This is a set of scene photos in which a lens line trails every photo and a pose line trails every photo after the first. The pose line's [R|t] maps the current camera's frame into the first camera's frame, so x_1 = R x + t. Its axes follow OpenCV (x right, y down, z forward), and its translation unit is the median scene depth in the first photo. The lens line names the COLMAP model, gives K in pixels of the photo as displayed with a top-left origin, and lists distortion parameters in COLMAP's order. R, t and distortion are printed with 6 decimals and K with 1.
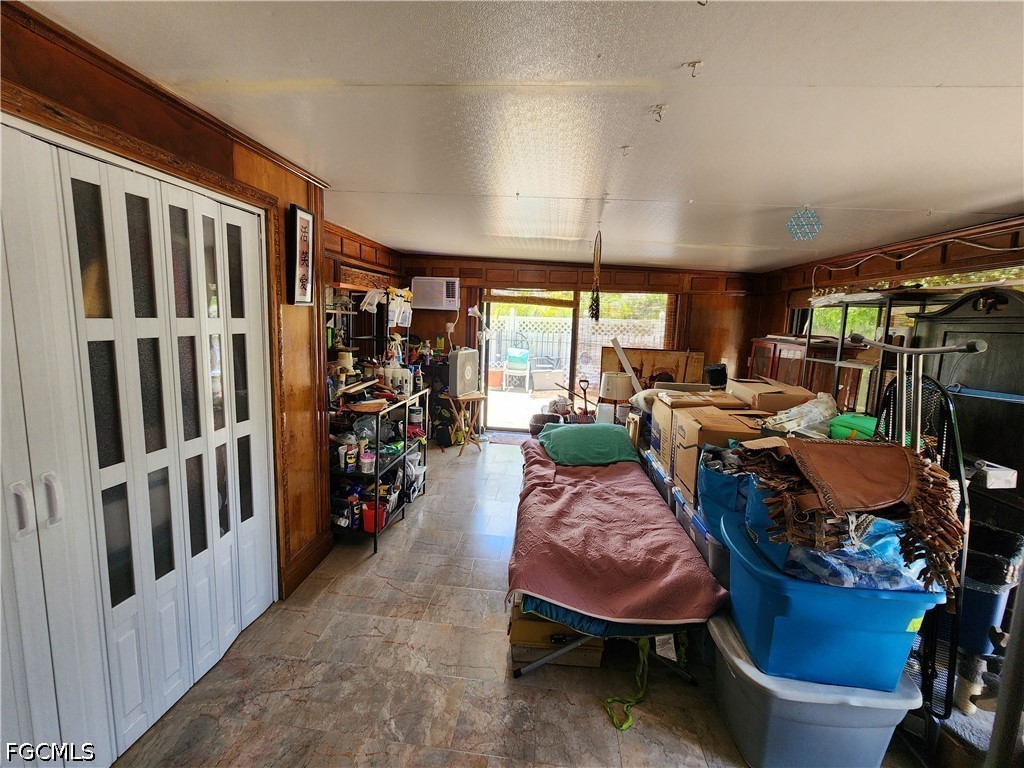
lens RADIAL K [[418.4, 0, 506.3], [0, 418.4, 371.3], [0, 0, 1]] dist [-0.001176, -0.000045]
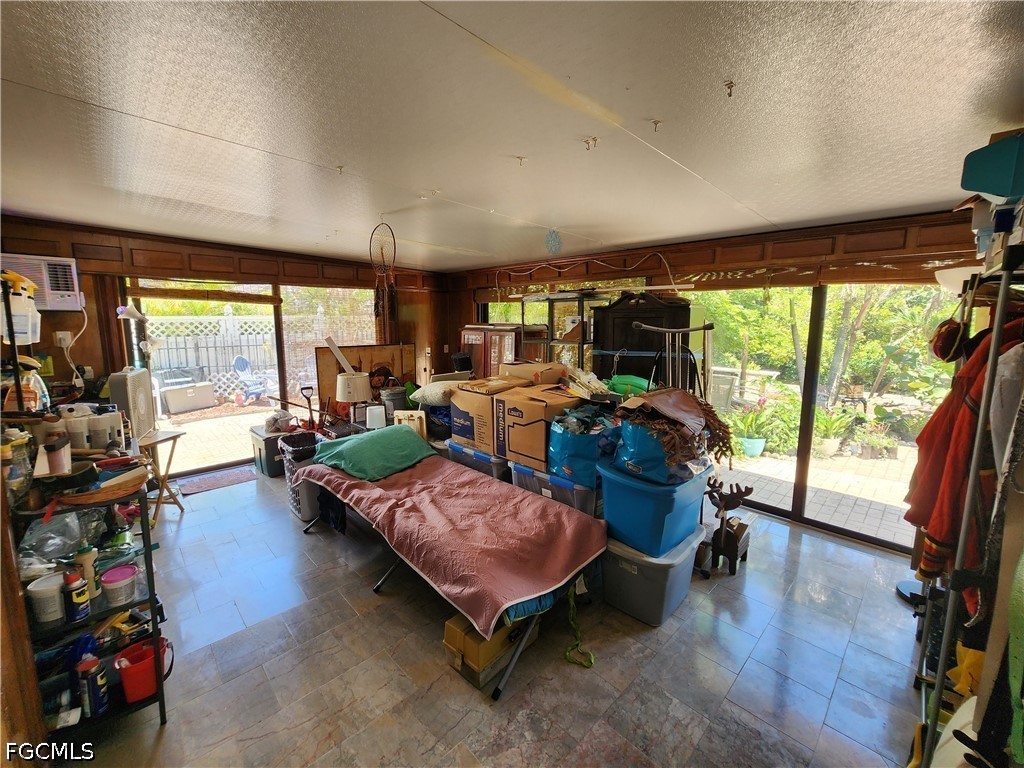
lens RADIAL K [[412.9, 0, 511.1], [0, 412.9, 374.4], [0, 0, 1]] dist [0.001485, 0.000160]
pose [[0.643807, -0.140075, 0.752258, -0.286693], [0.121670, 0.989334, 0.080091, -0.034989], [-0.755453, 0.039964, 0.653983, 0.170842]]
